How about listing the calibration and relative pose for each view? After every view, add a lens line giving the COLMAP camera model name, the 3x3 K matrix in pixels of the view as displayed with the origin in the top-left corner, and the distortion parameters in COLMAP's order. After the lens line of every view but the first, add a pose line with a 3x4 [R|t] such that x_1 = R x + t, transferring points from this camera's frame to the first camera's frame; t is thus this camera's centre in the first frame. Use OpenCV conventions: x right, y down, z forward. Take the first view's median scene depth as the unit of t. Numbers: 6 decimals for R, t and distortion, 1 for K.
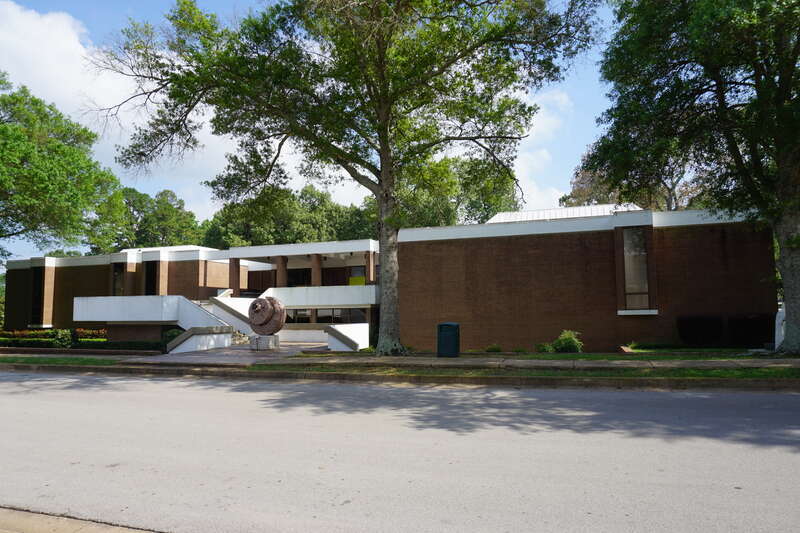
lens RADIAL K [[536.5, 0, 400.0], [0, 536.5, 269.7], [0, 0, 1]] dist [-0.029319, 0.001122]
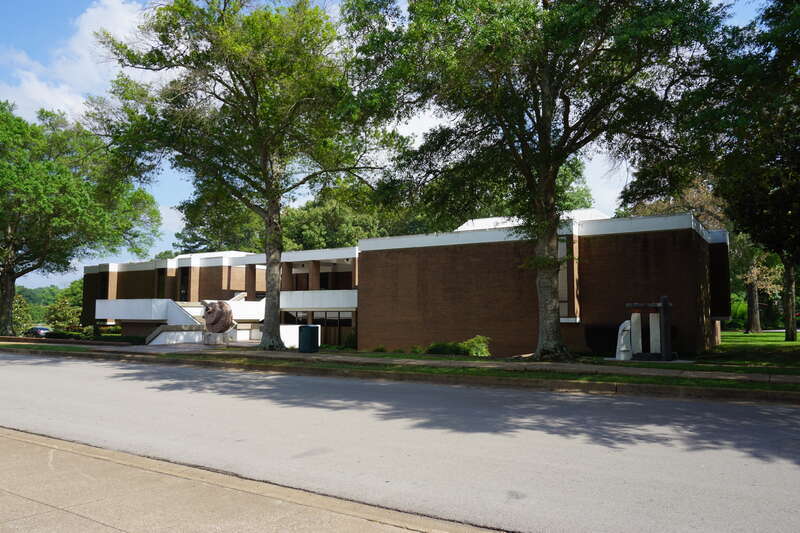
lens RADIAL K [[618.8, 0, 400.1], [0, 618.8, 263.5], [0, 0, 1]] dist [-0.005482, 0.000371]
pose [[0.965631, -0.004986, -0.259867, 0.337492], [0.003866, 0.999981, -0.004821, -0.016864], [0.259886, 0.003651, 0.965632, -0.157715]]
